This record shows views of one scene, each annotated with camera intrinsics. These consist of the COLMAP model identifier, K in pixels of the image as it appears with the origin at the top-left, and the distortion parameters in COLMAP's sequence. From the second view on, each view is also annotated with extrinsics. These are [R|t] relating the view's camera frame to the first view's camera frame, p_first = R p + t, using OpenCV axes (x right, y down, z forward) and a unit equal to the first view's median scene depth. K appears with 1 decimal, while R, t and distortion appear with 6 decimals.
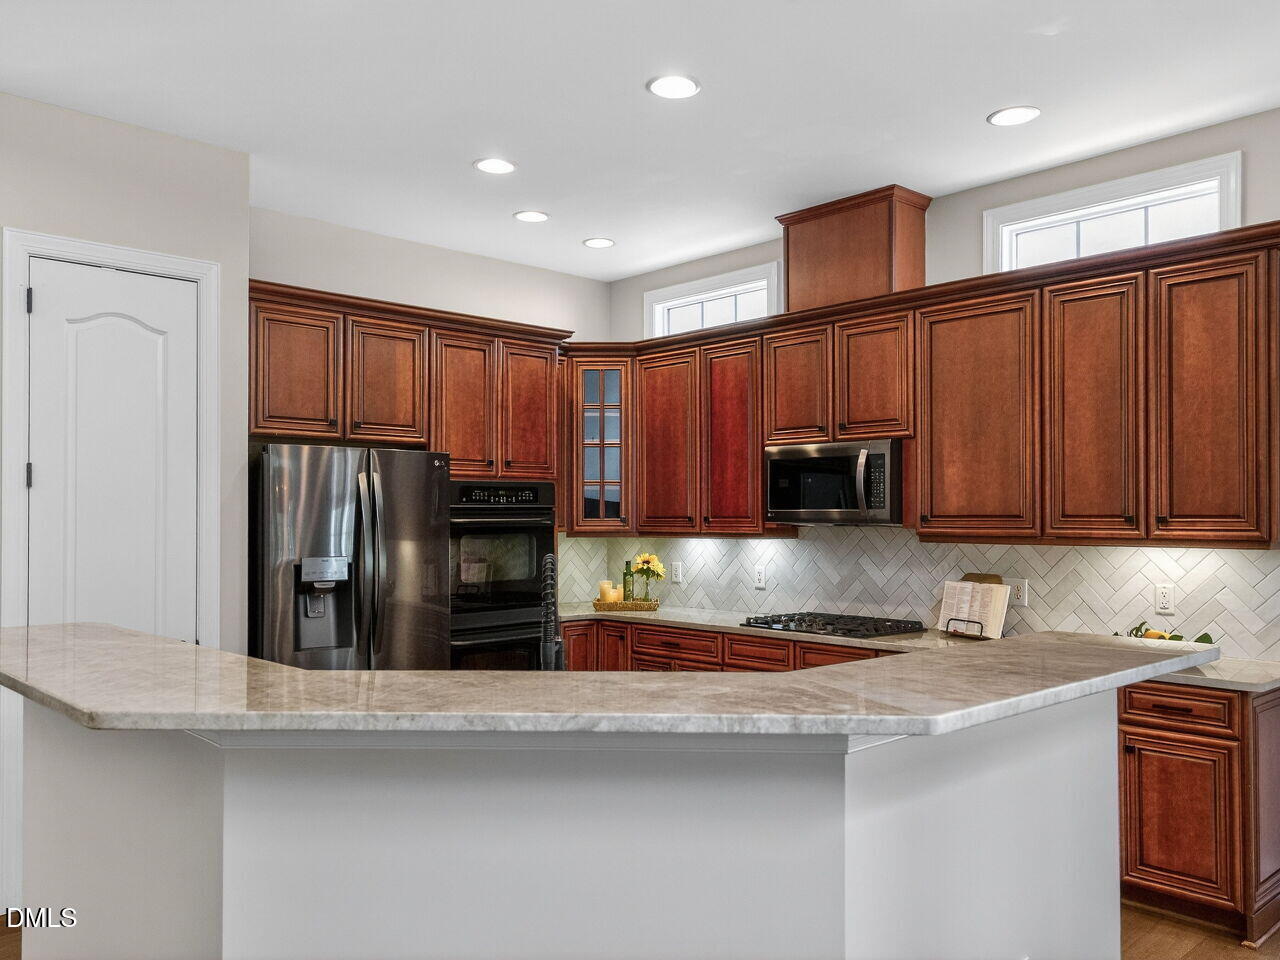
lens RADIAL K [[1064.4, 0, 640.3], [0, 1064.4, 486.6], [0, 0, 1]] dist [-0.008570, -0.001461]
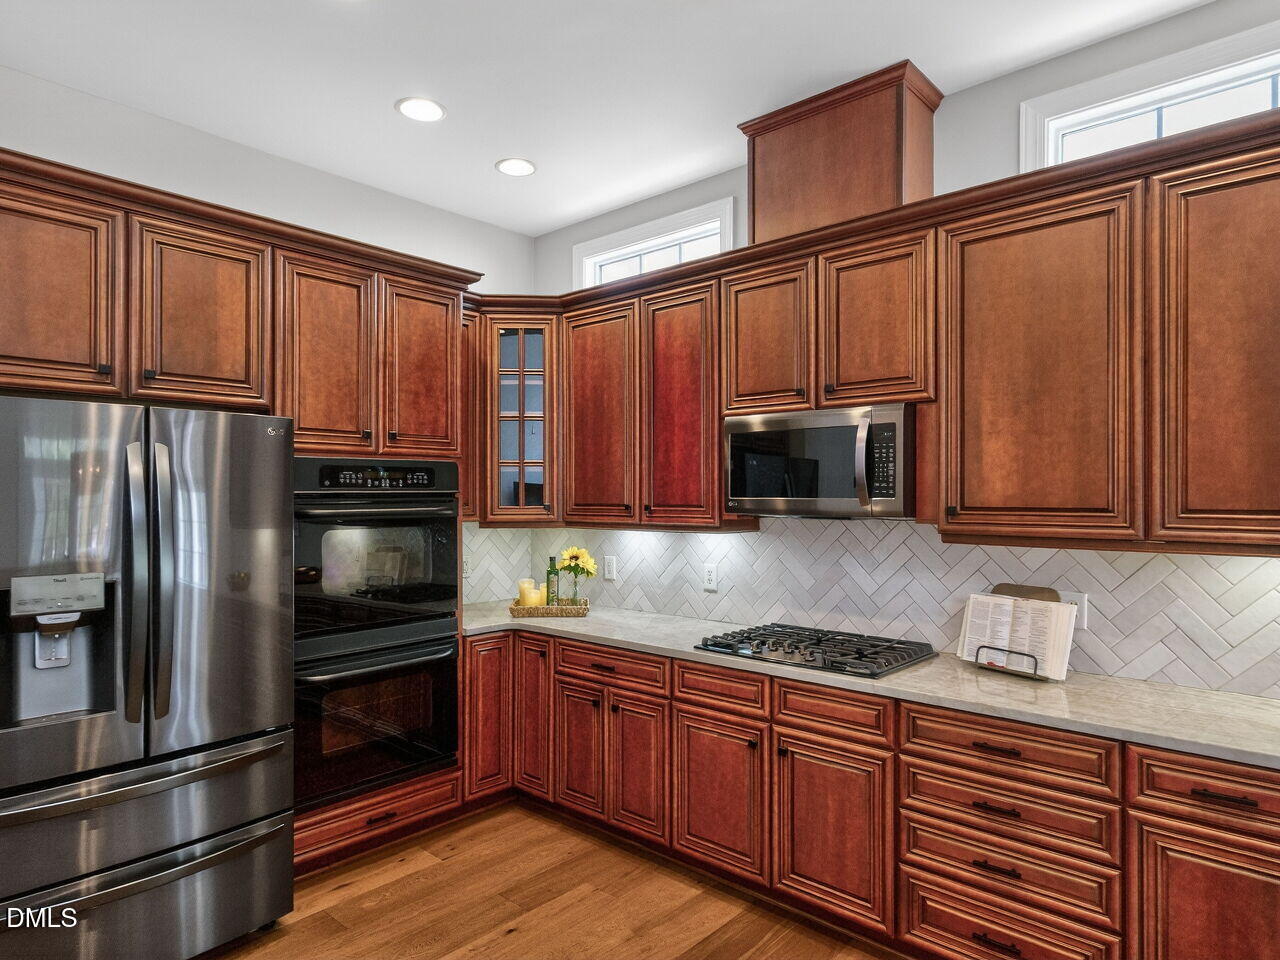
lens RADIAL K [[781.0, 0, 645.8], [0, 781.0, 489.2], [0, 0, 1]] dist [-0.005496, -0.000165]
pose [[0.996373, 0.001566, 0.085077, 0.010836], [-0.003435, 0.999756, 0.021818, 0.003591], [-0.085022, -0.022031, 0.996135, 0.441520]]
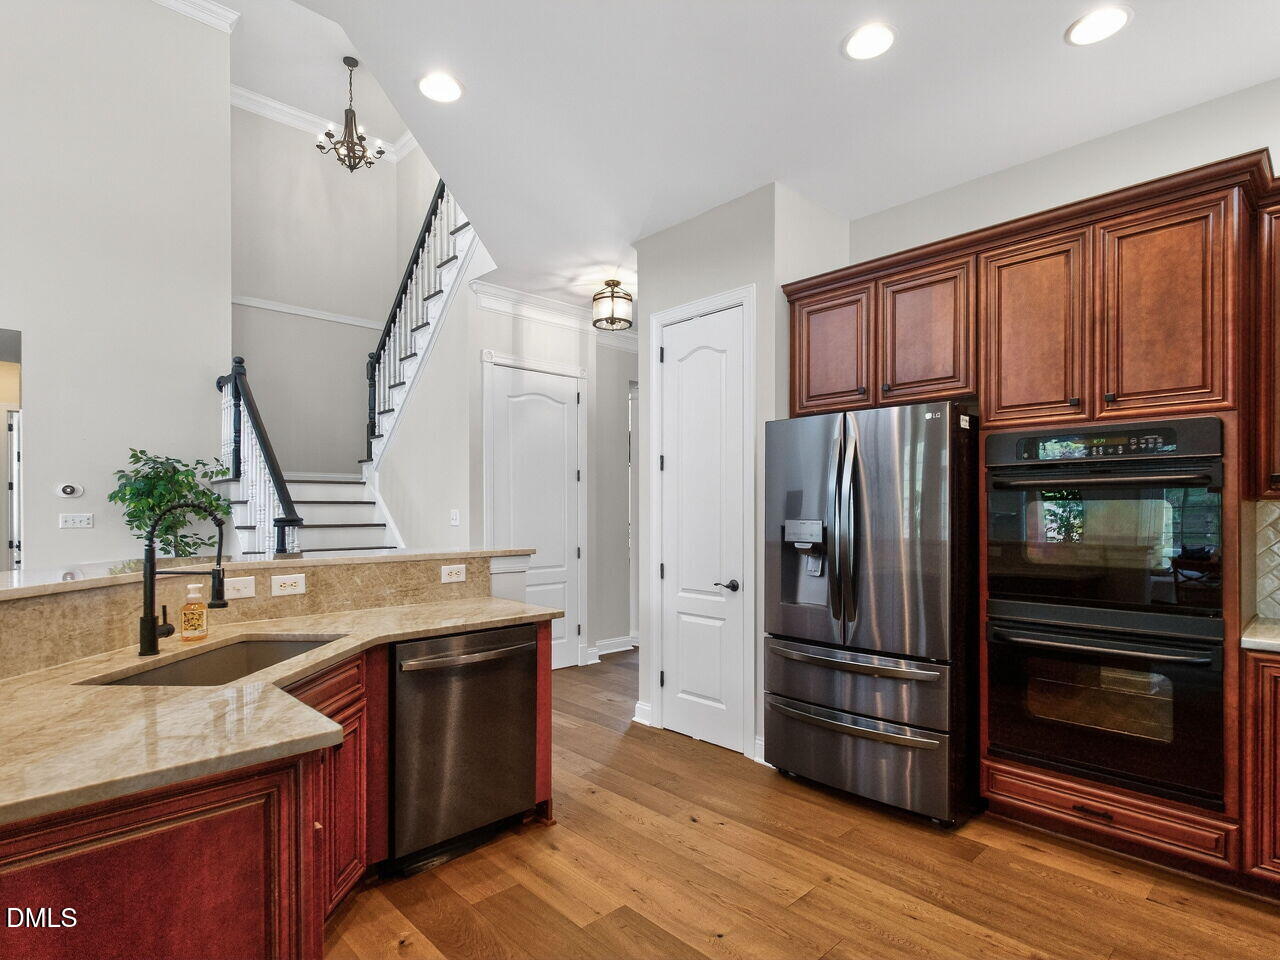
lens RADIAL K [[661.5, 0, 644.9], [0, 661.5, 505.4], [0, 0, 1]] dist [-0.005845, 0.000519]
pose [[-0.001841, -0.002588, -0.999995, 0.323490], [0.029293, 0.999567, -0.002641, 0.042447], [0.999569, -0.029297, -0.001764, 0.730180]]
